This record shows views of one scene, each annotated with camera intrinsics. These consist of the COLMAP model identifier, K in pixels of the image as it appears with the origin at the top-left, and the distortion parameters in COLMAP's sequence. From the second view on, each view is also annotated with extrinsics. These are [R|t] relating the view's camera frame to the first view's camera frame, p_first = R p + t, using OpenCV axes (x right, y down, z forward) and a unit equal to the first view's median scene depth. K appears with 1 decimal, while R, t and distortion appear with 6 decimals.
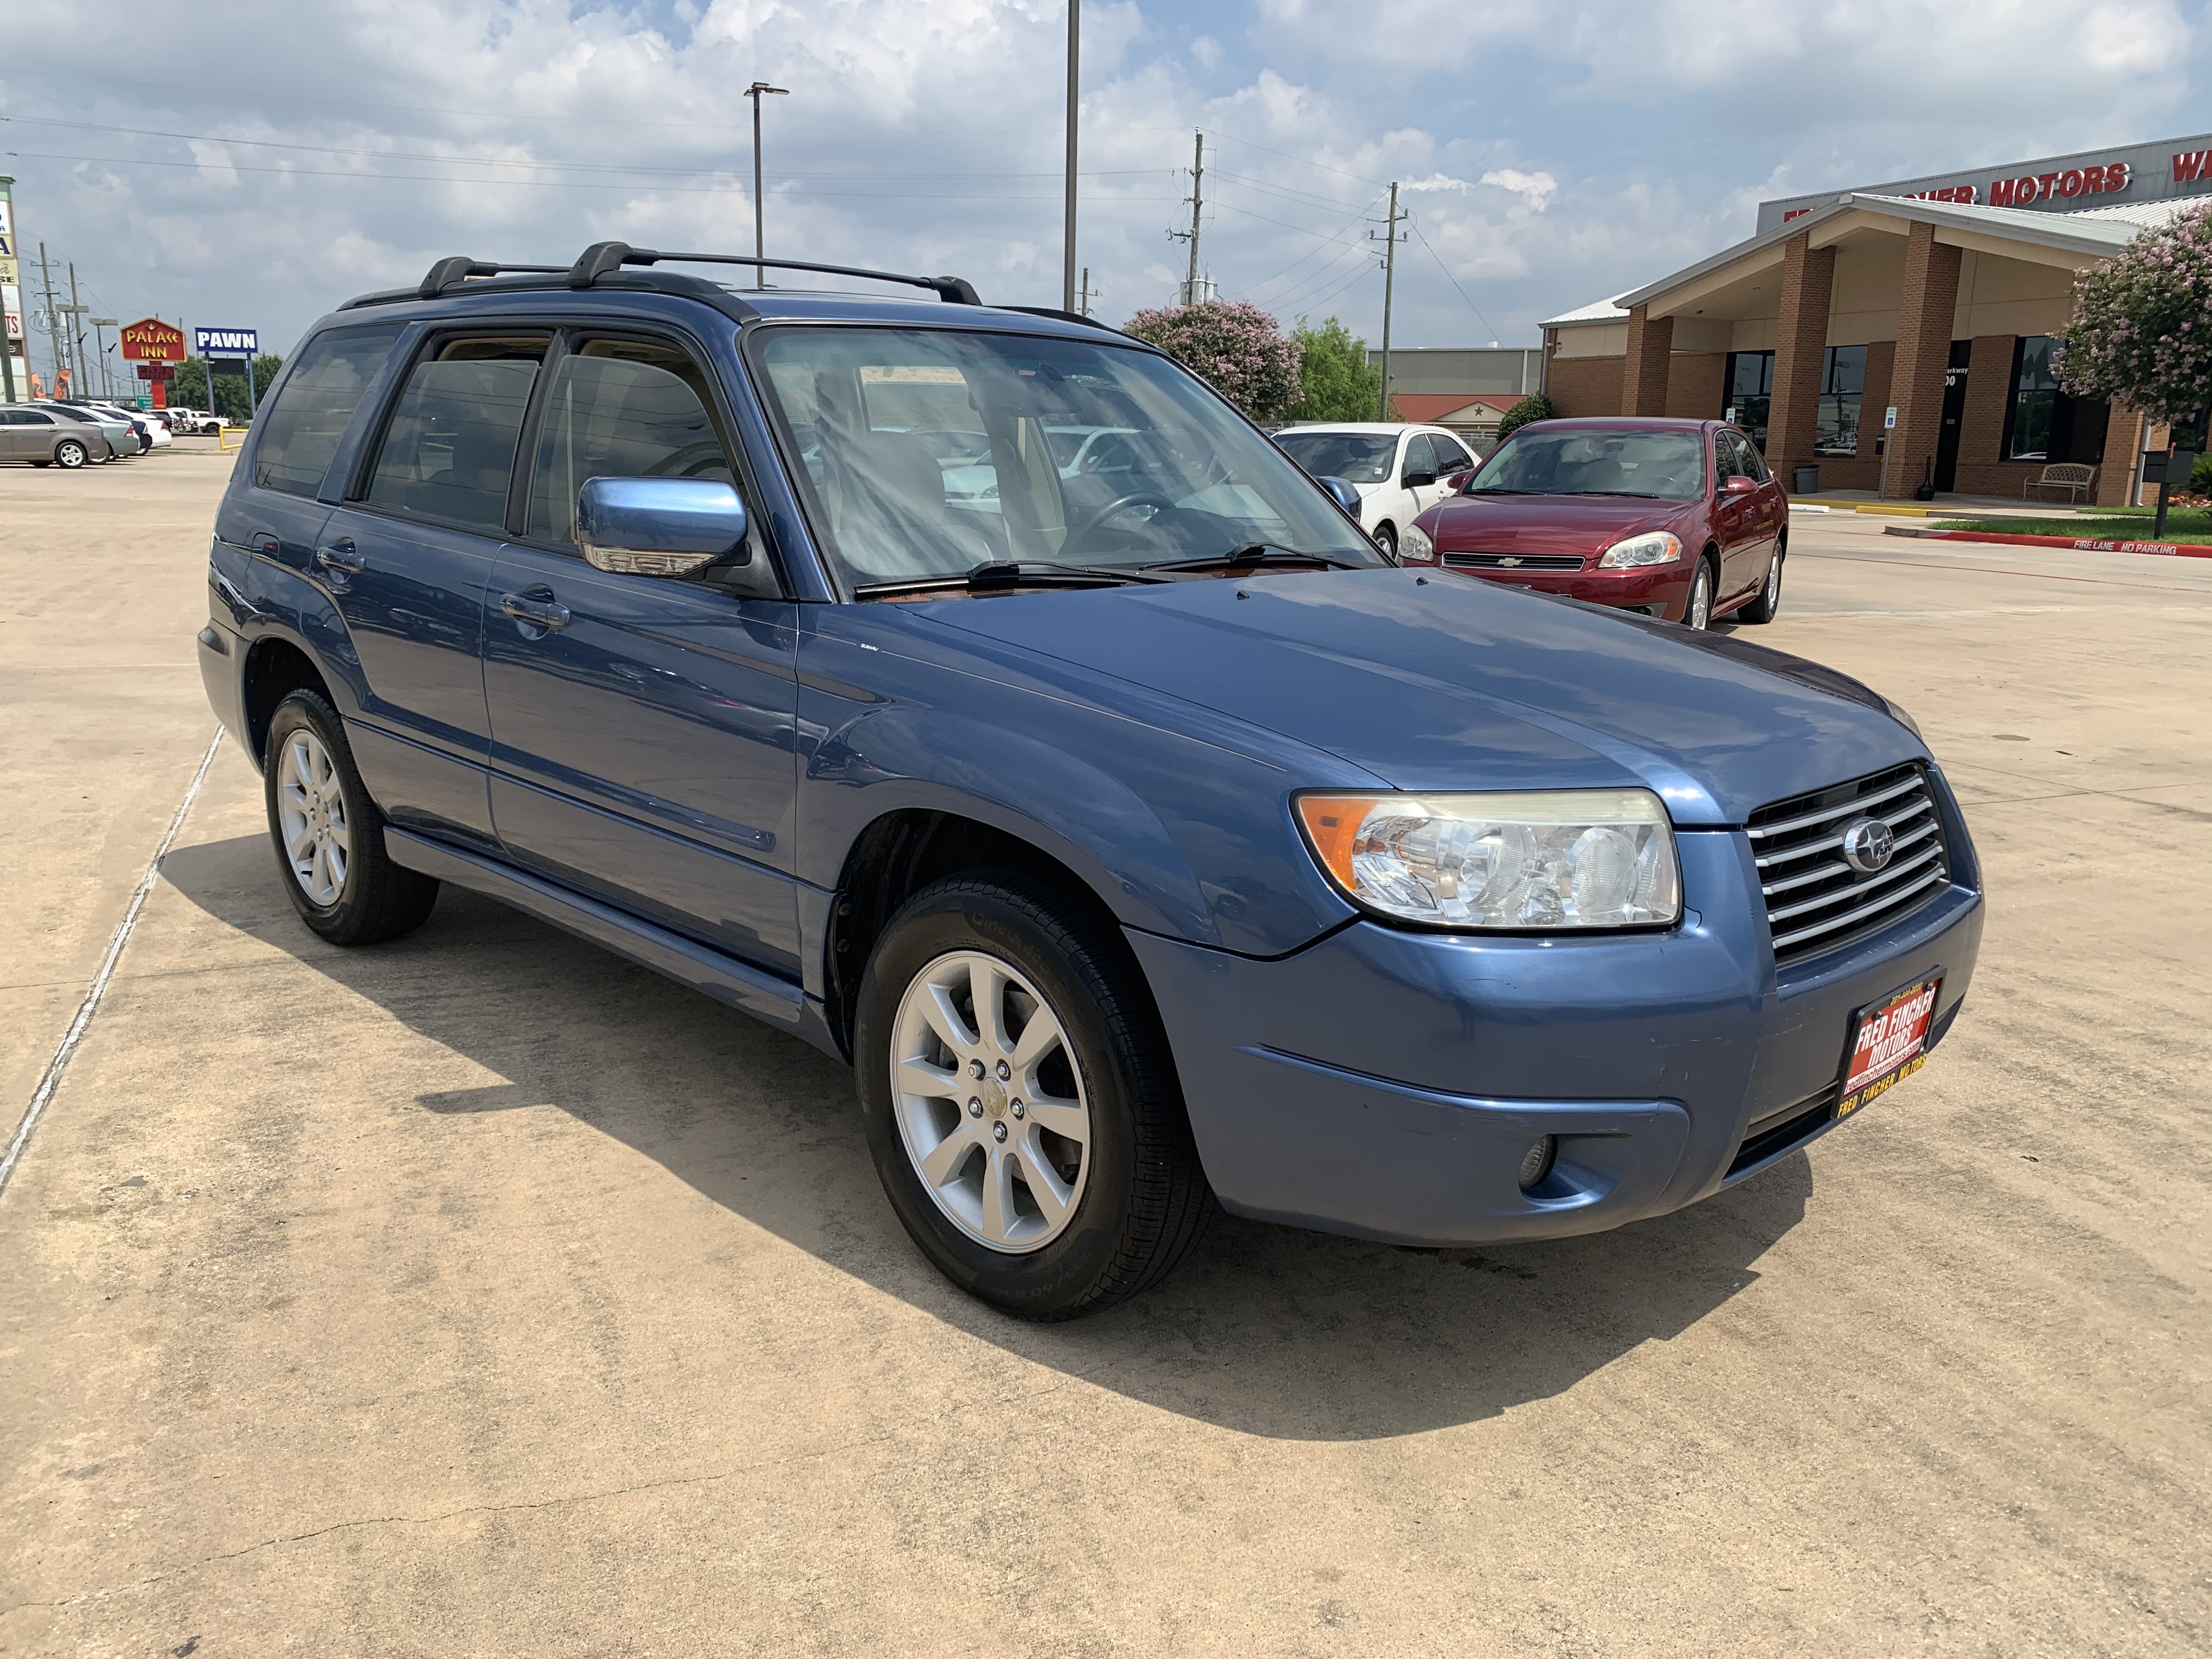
lens RADIAL K [[1714.8, 0, 1103.8], [0, 1714.8, 826.4], [0, 0, 1]] dist [-0.005396, 0.006502]
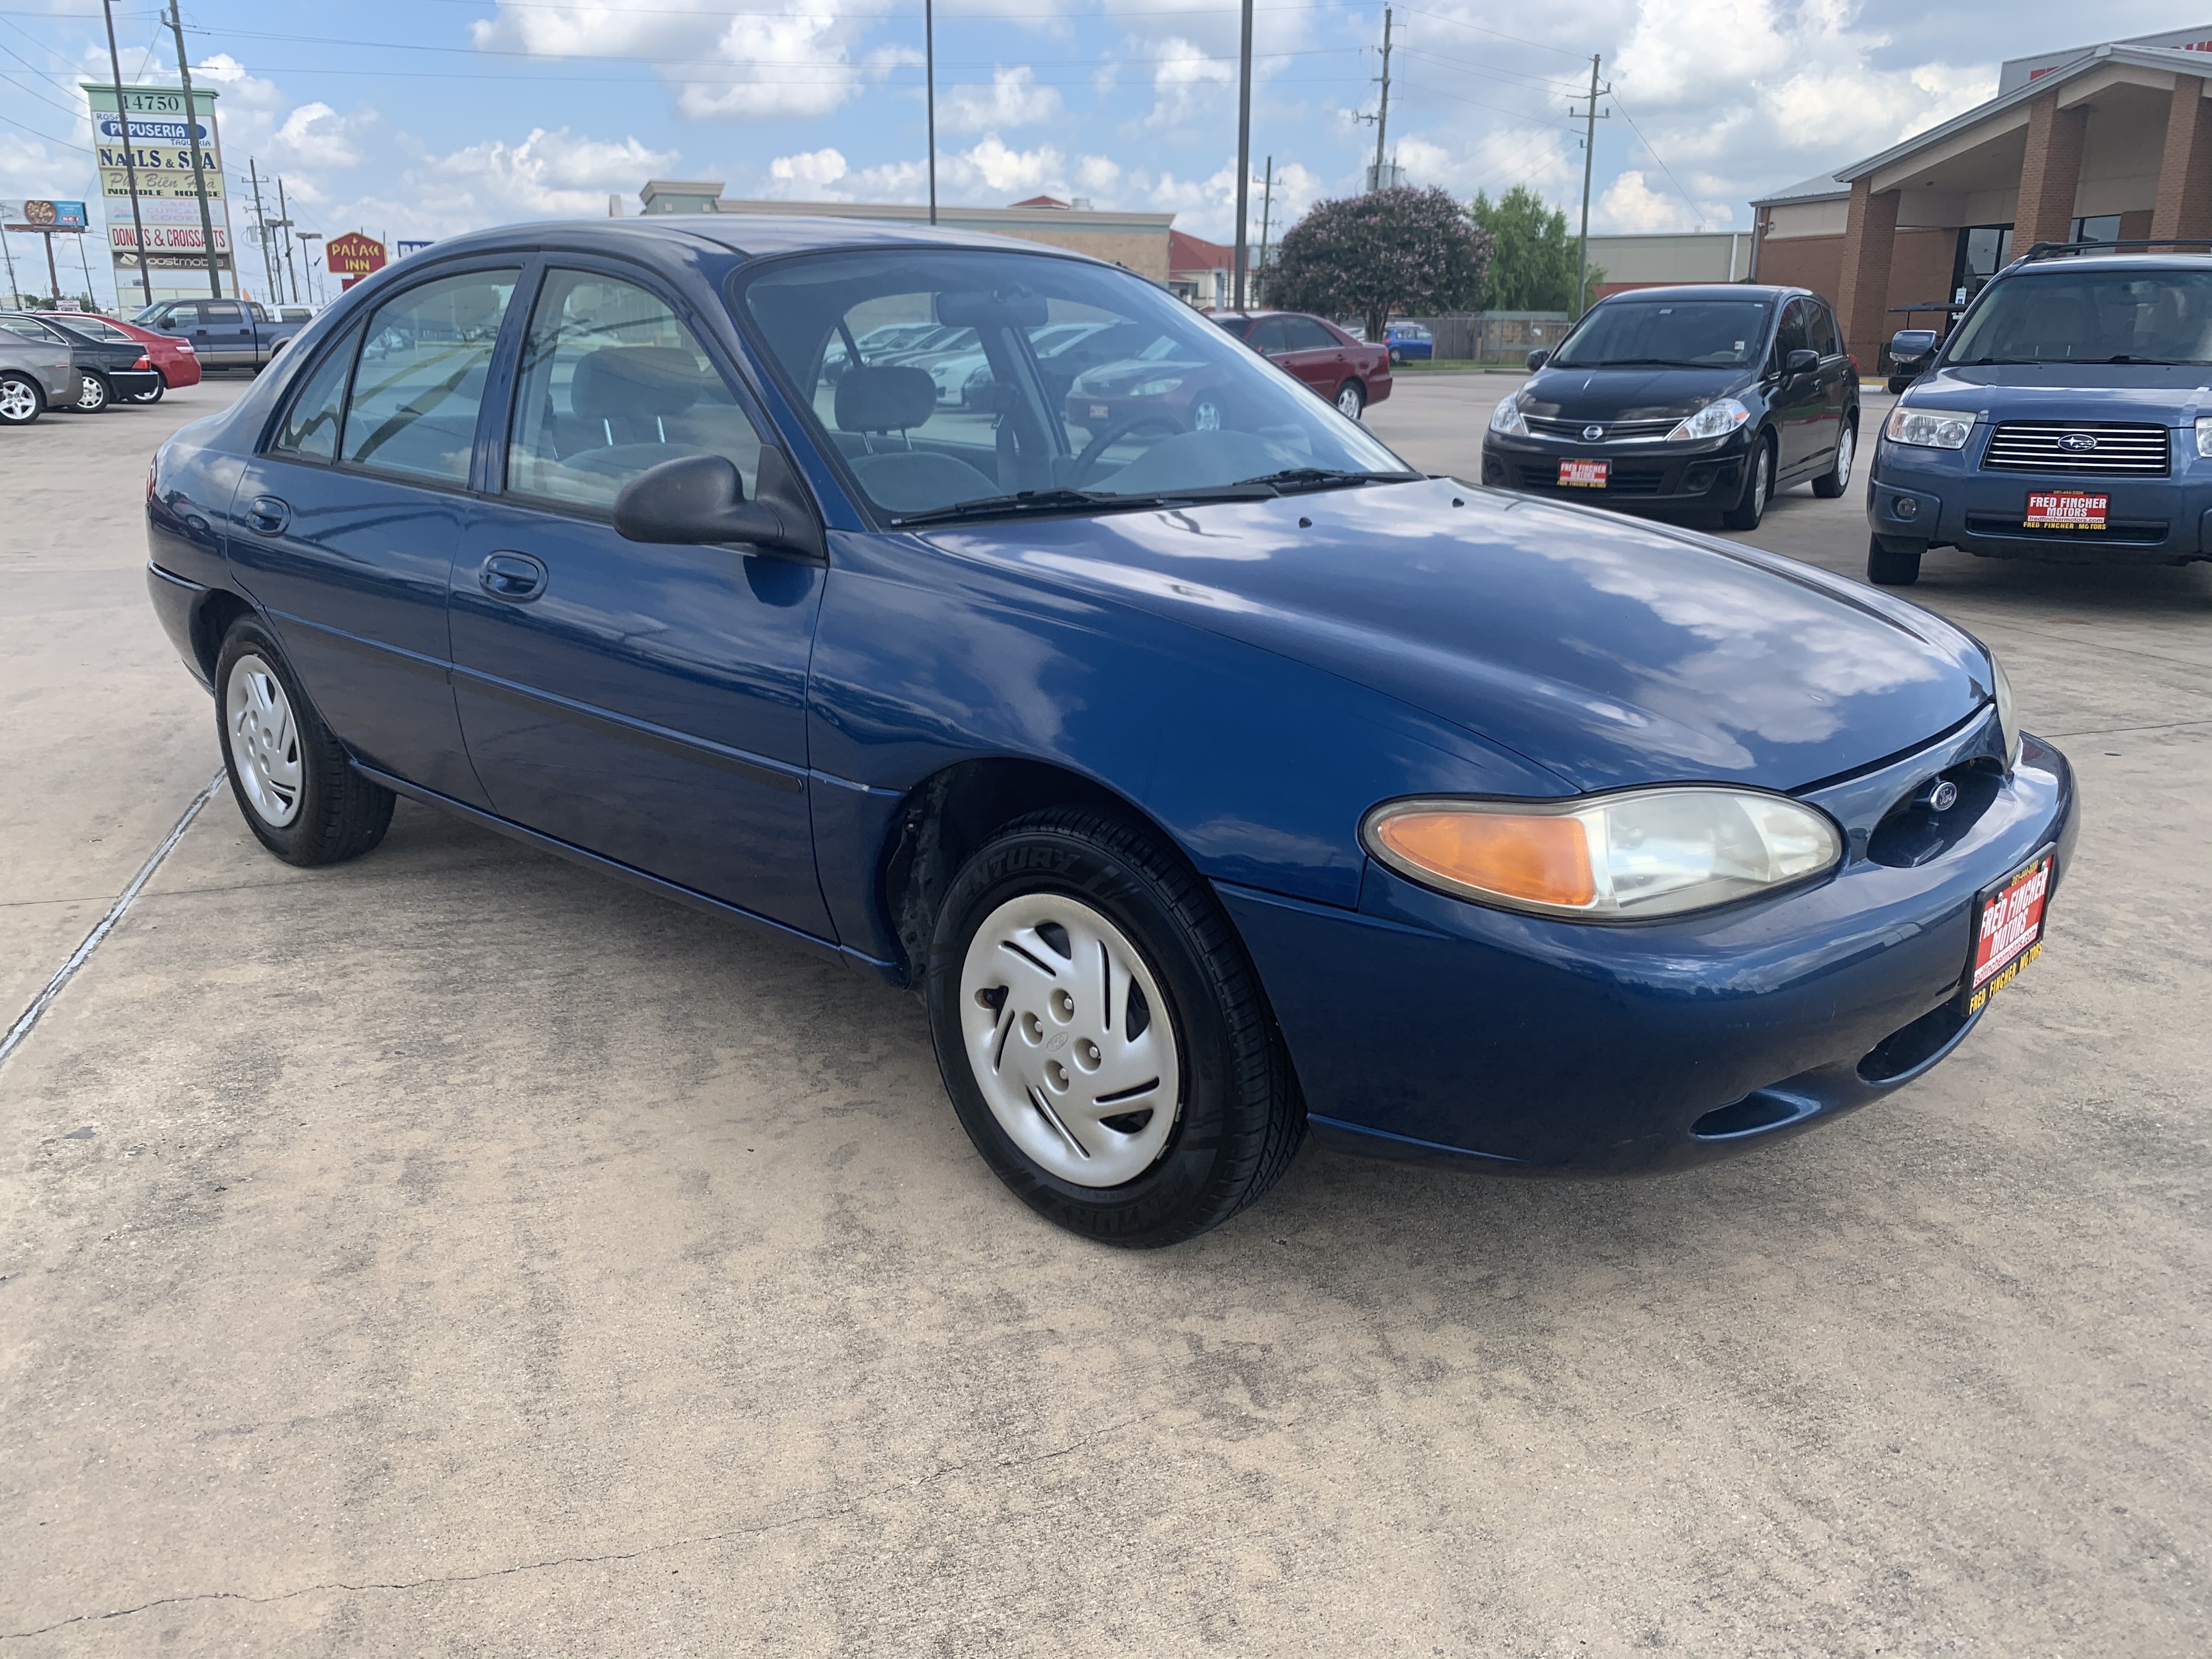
lens RADIAL K [[1714.8, 0, 1103.0], [0, 1714.8, 846.3], [0, 0, 1]] dist [-0.005396, 0.006502]
pose [[0.994594, 0.014203, -0.102862, 0.041454], [-0.007428, 0.997796, 0.065945, -0.003234], [0.103572, -0.064825, 0.992507, 0.143710]]
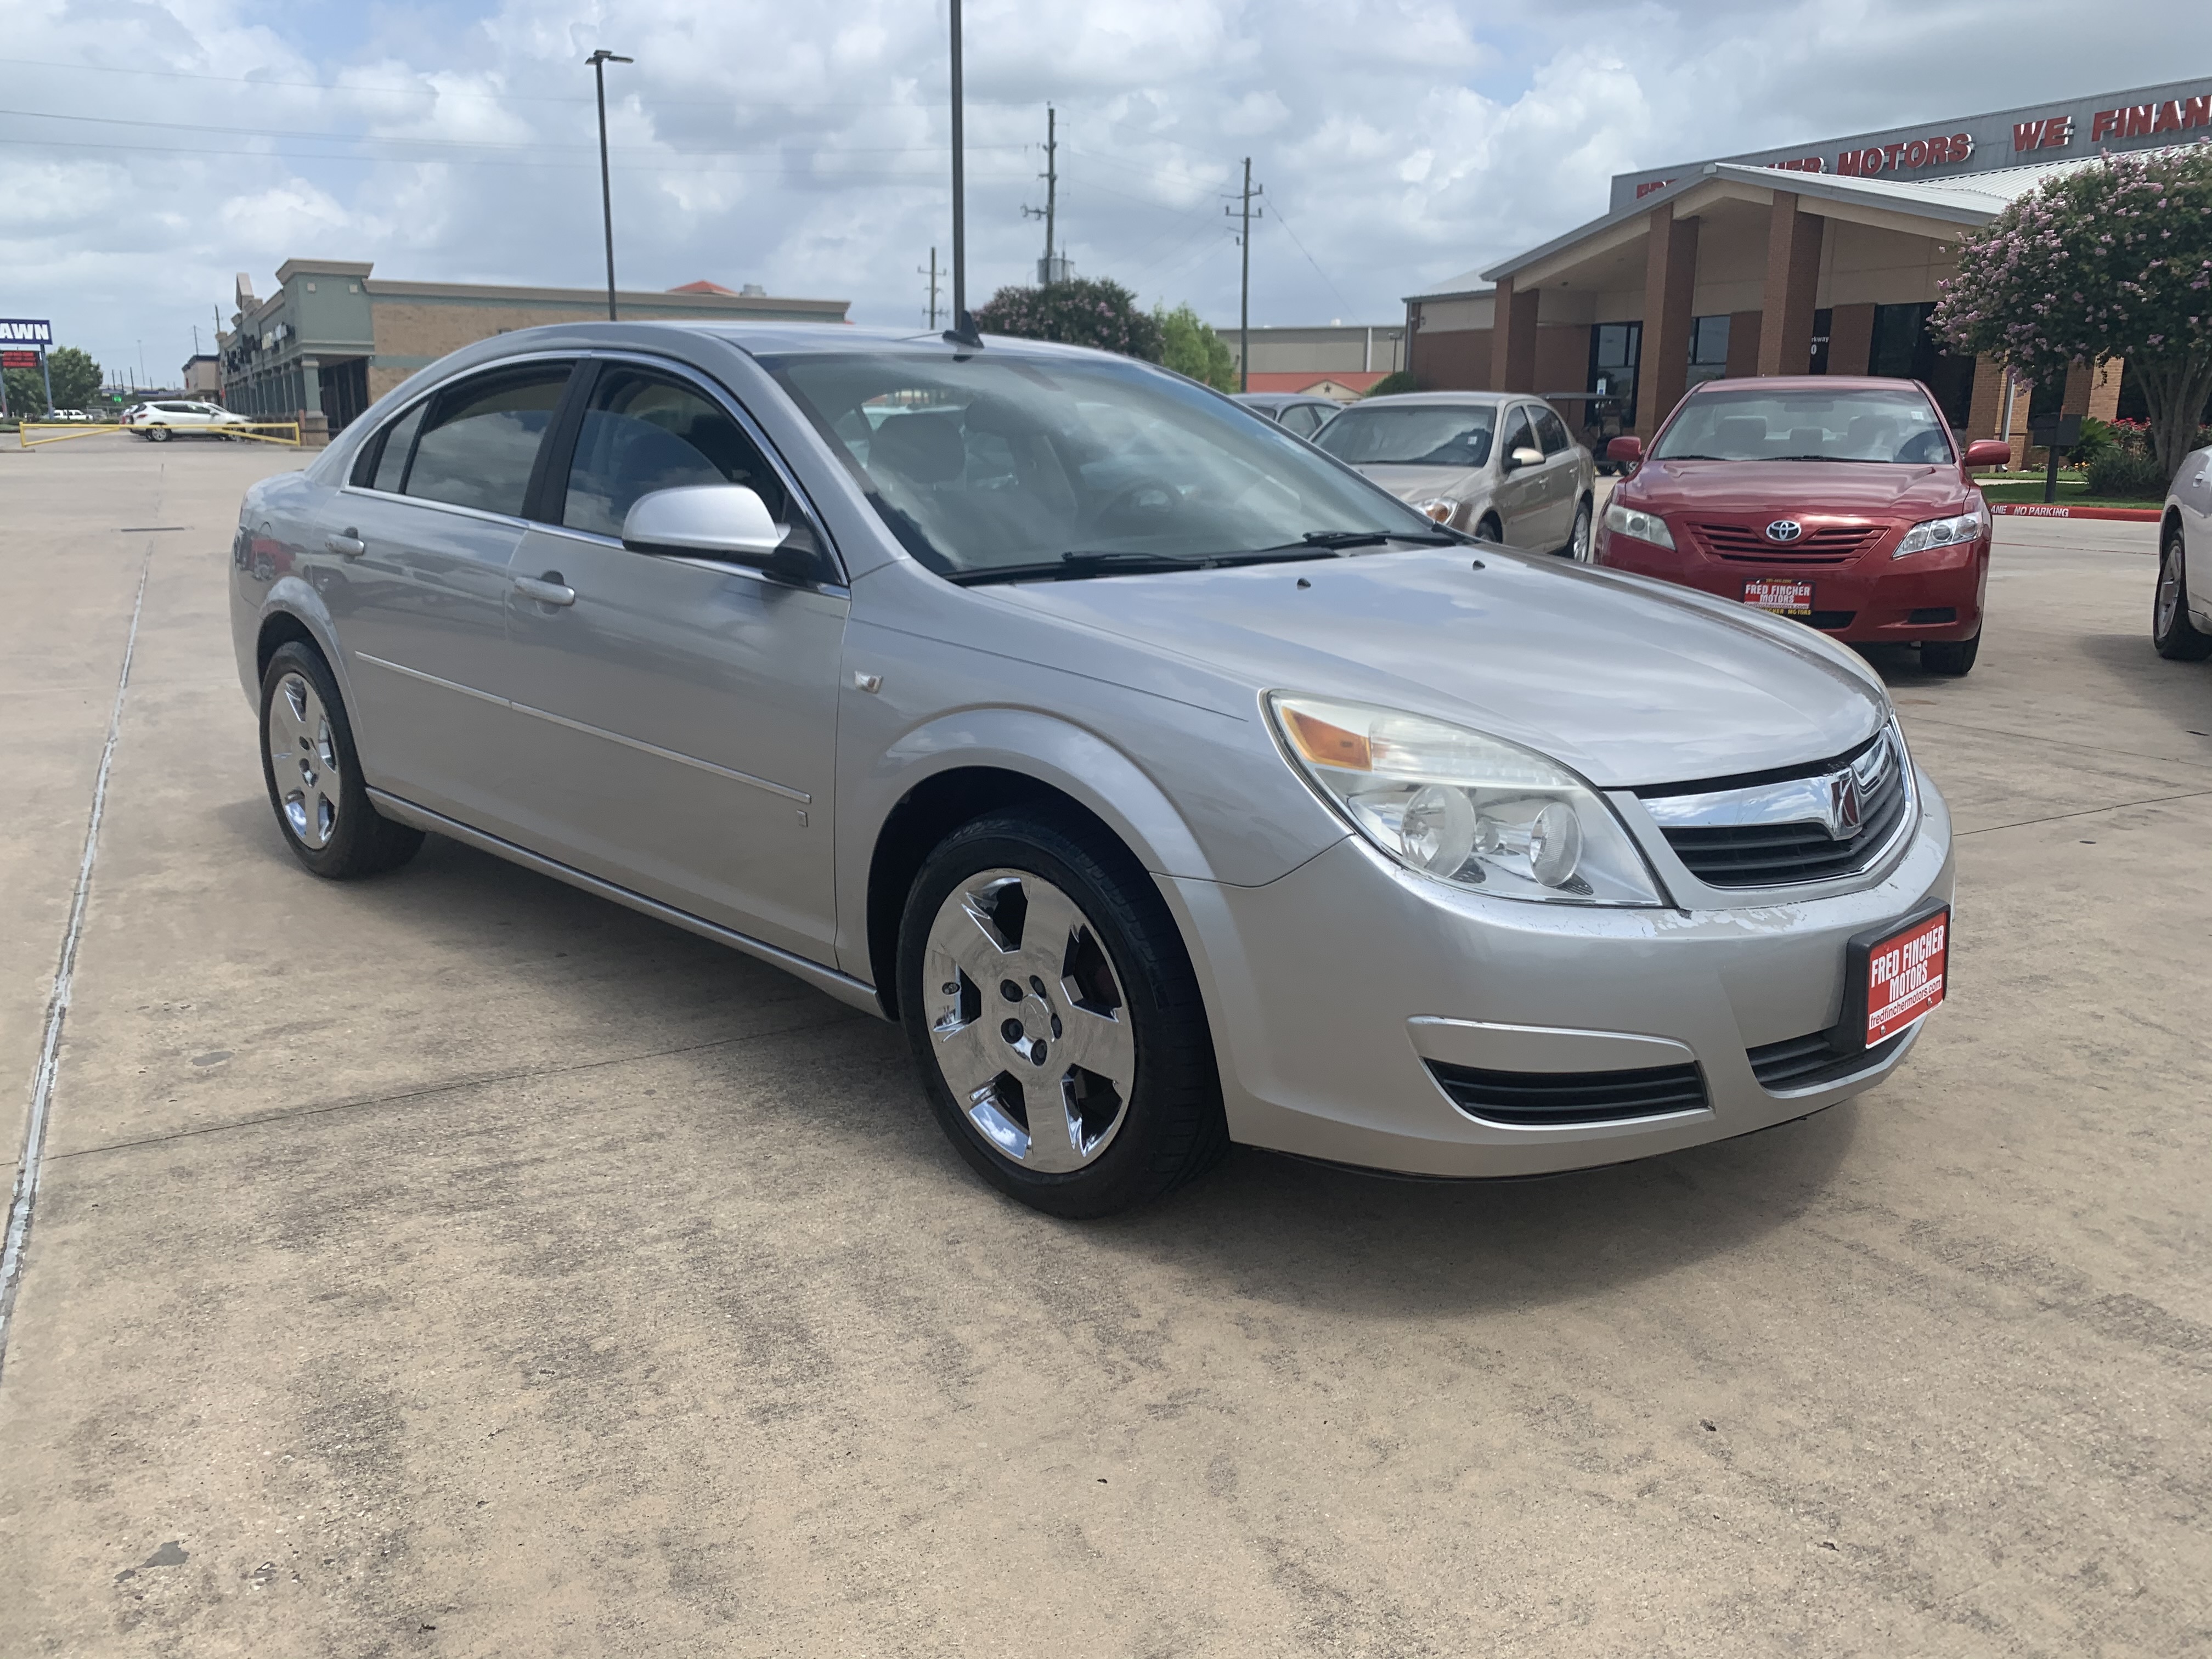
lens RADIAL K [[1714.8, 0, 1103.5], [0, 1714.8, 840.4], [0, 0, 1]] dist [-0.005396, 0.006502]
pose [[0.995973, -0.035395, 0.082369, -0.207496], [0.033949, 0.999245, 0.018886, -0.047034], [-0.082975, -0.016013, 0.996423, 0.269211]]
